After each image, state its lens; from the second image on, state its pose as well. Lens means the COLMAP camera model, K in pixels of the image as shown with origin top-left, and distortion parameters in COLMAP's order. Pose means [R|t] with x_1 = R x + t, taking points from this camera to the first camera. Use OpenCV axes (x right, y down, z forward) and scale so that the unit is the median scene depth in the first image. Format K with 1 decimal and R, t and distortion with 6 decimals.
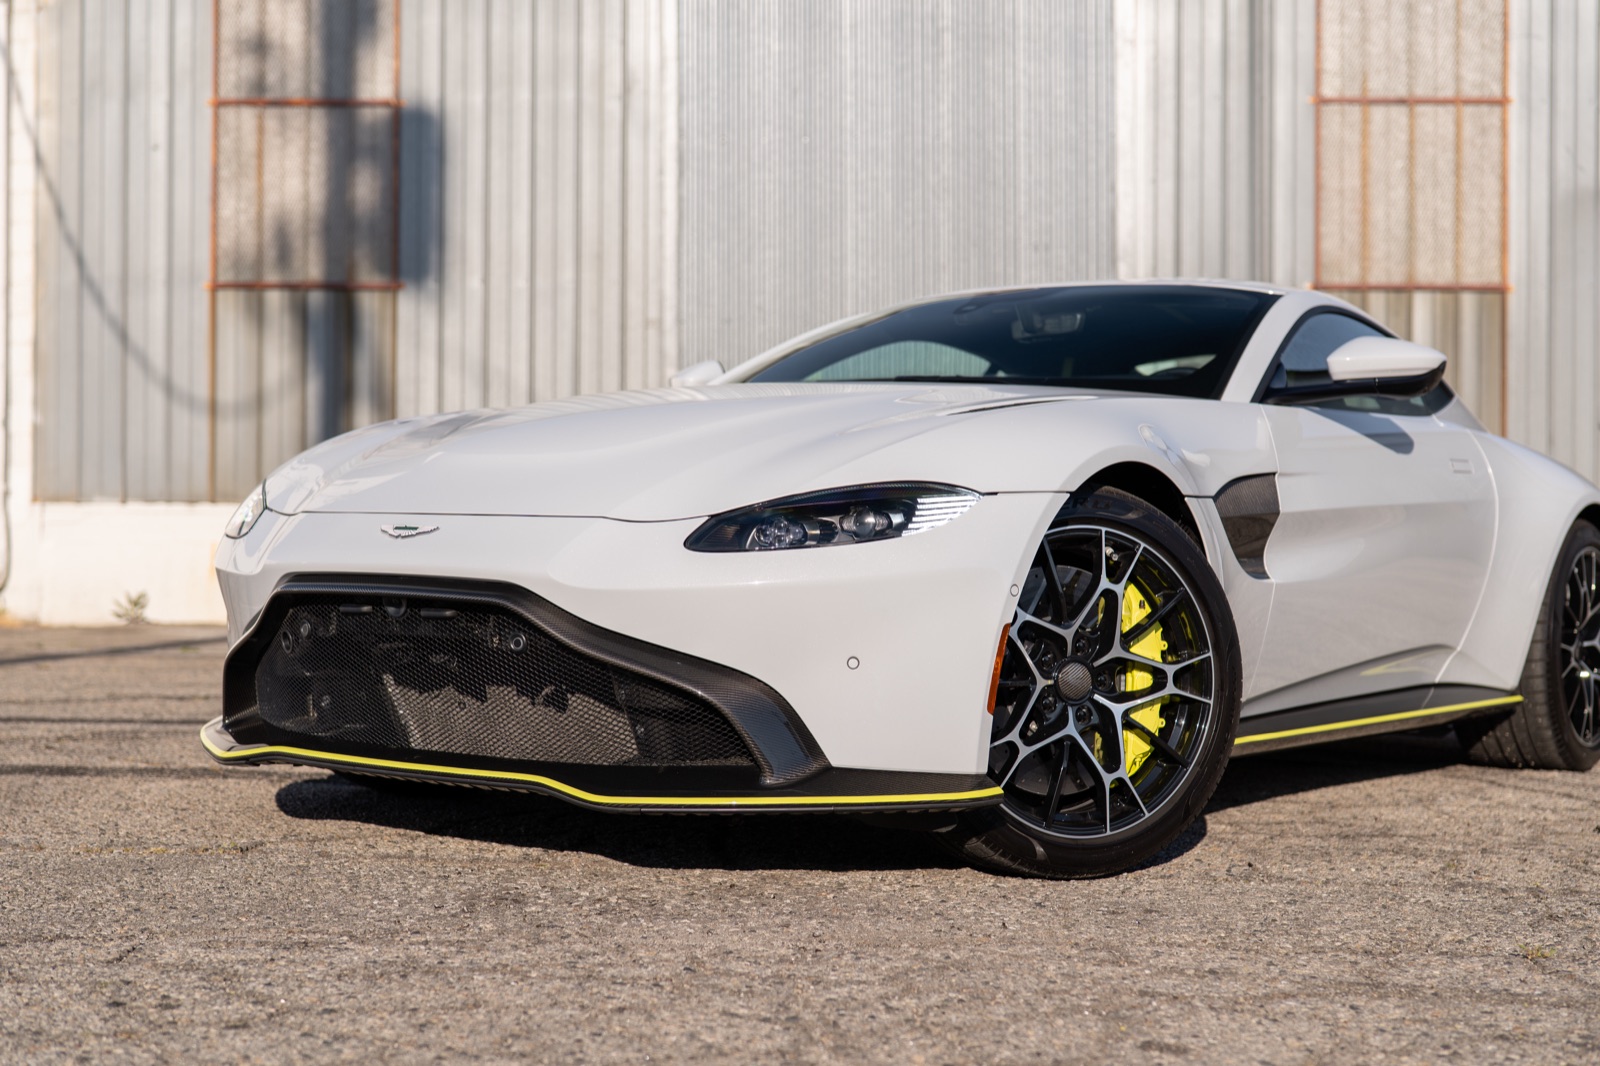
lens RADIAL K [[2293.8, 0, 800.0], [0, 2293.8, 533.0], [0, 0, 1]] dist [-0.018704, 0.058510]
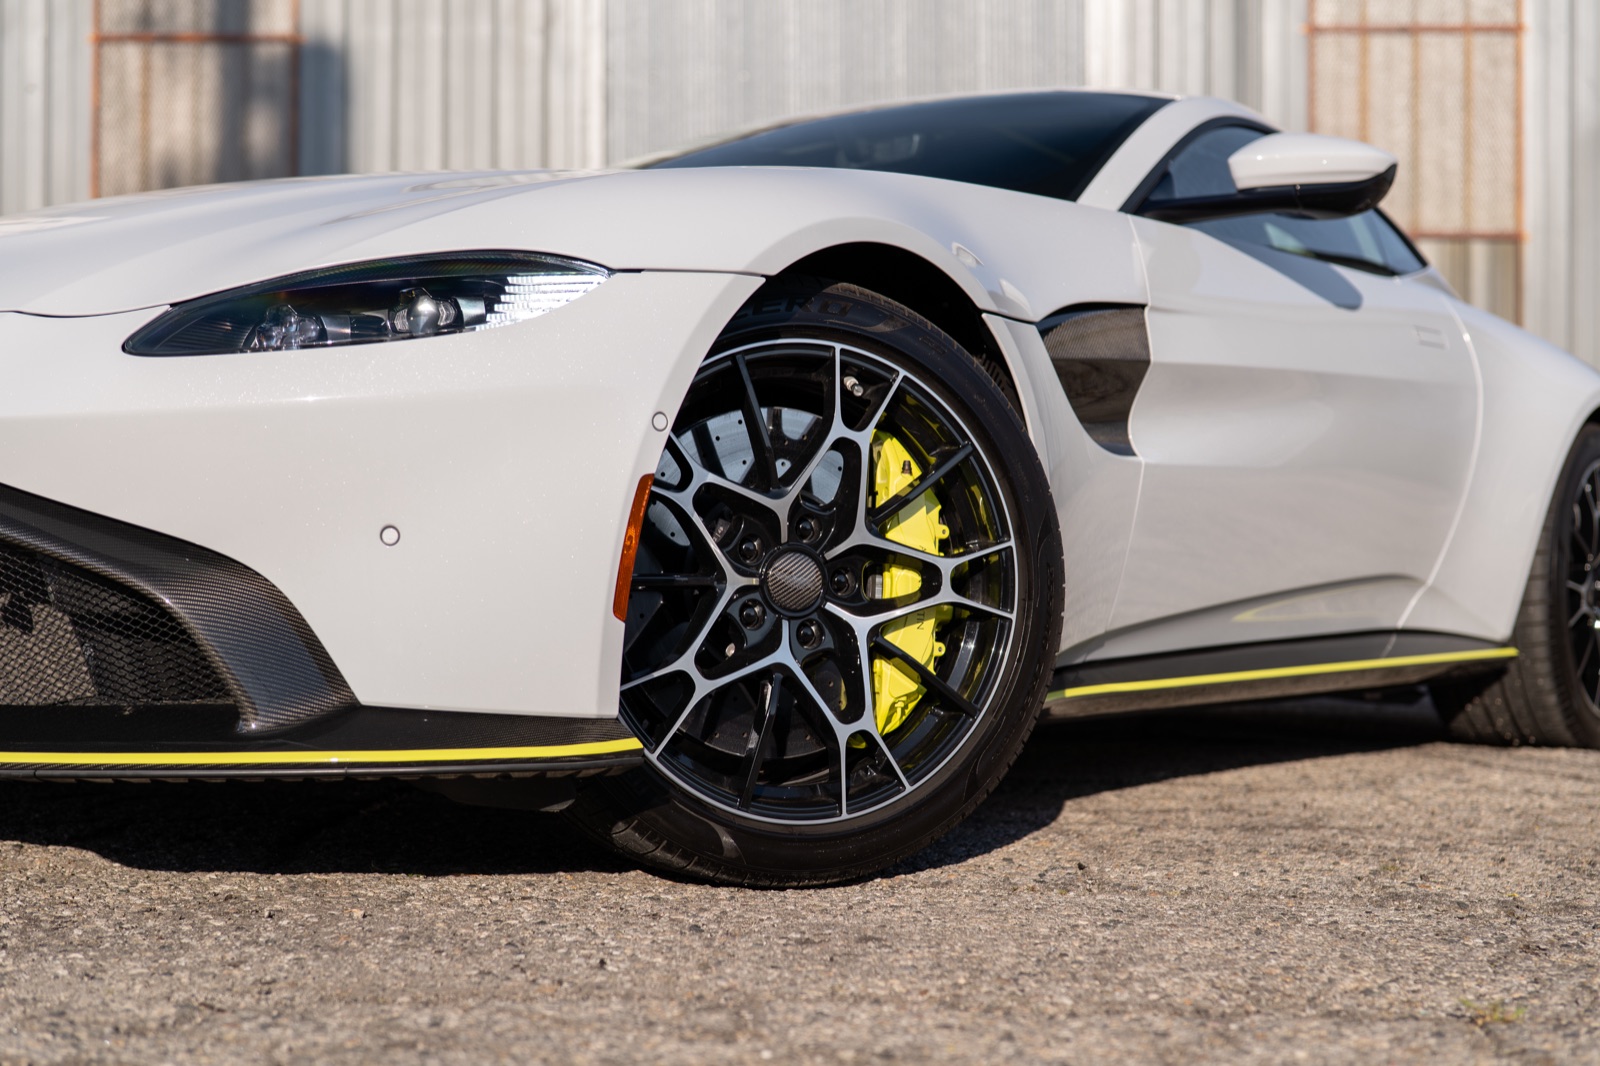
lens RADIAL K [[2293.8, 0, 800.0], [0, 2293.8, 533.0], [0, 0, 1]] dist [-0.018704, 0.058510]
pose [[0.999924, -0.002137, -0.012176, 0.099566], [0.002060, 0.999978, -0.006334, 0.042362], [0.012189, 0.006308, 0.999906, 0.271320]]
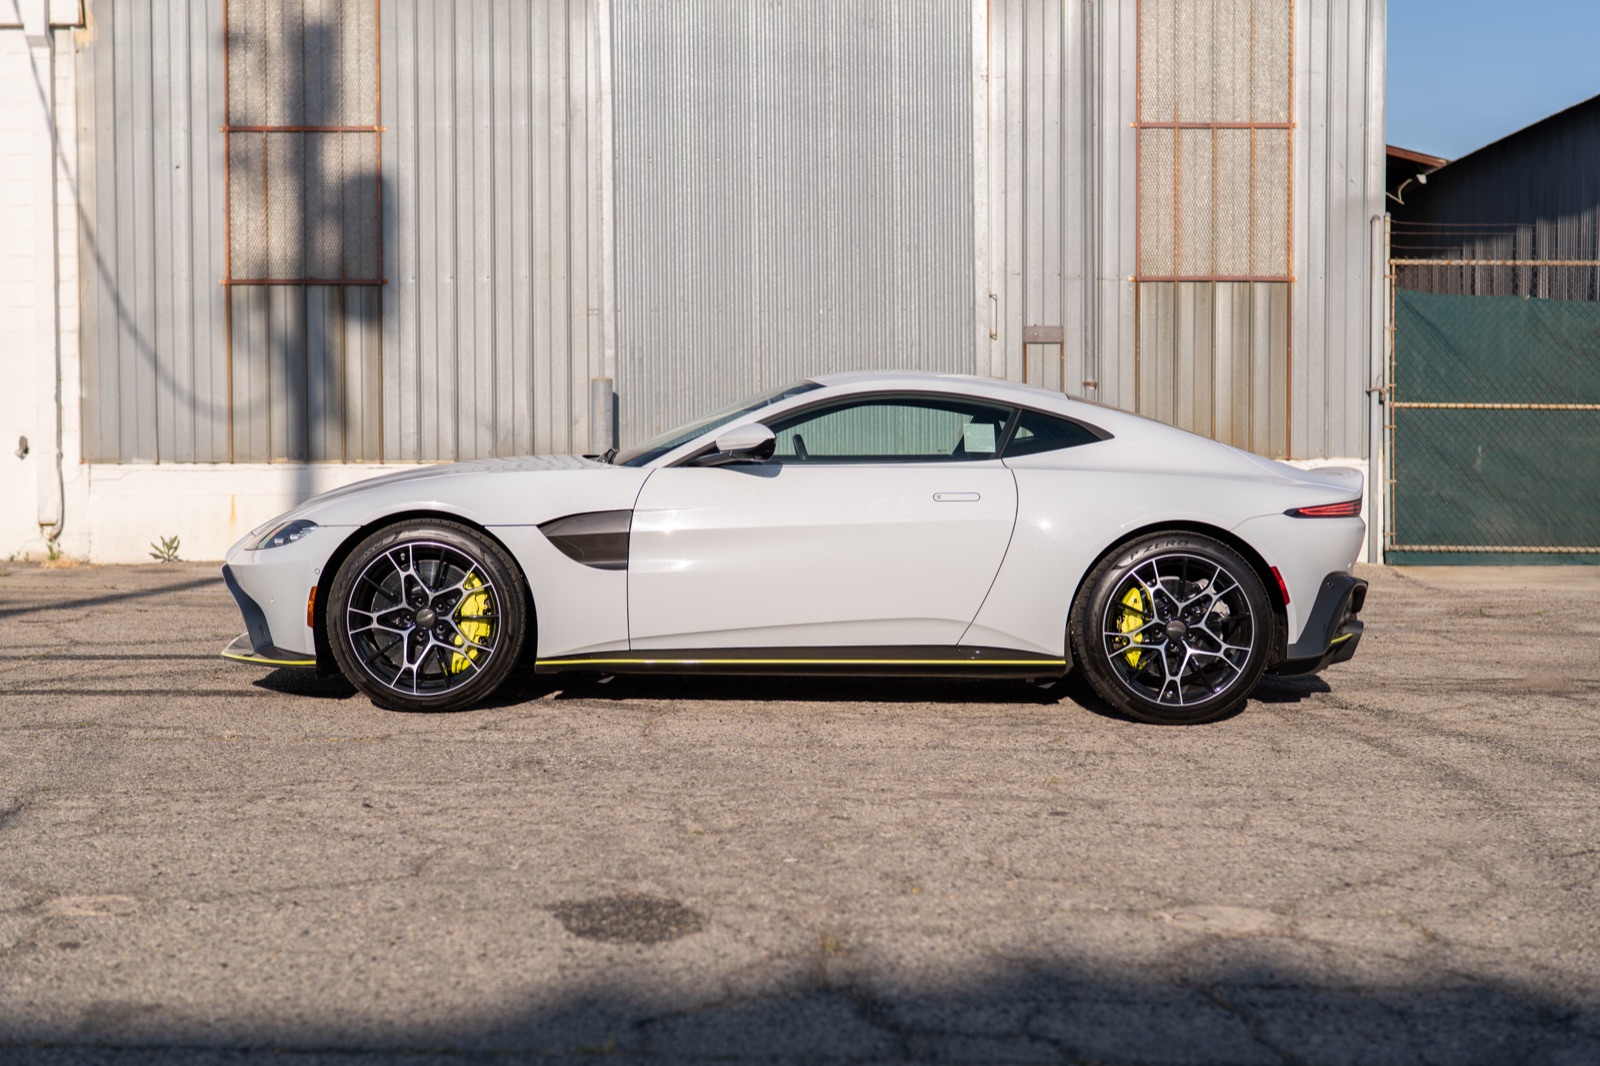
lens RADIAL K [[2293.8, 0, 800.0], [0, 2293.8, 533.0], [0, 0, 1]] dist [-0.018704, 0.058510]
pose [[0.999585, -0.009241, 0.027281, 0.030382], [0.008013, 0.998965, 0.044783, -0.079983], [-0.027667, -0.044546, 0.998624, -0.632428]]
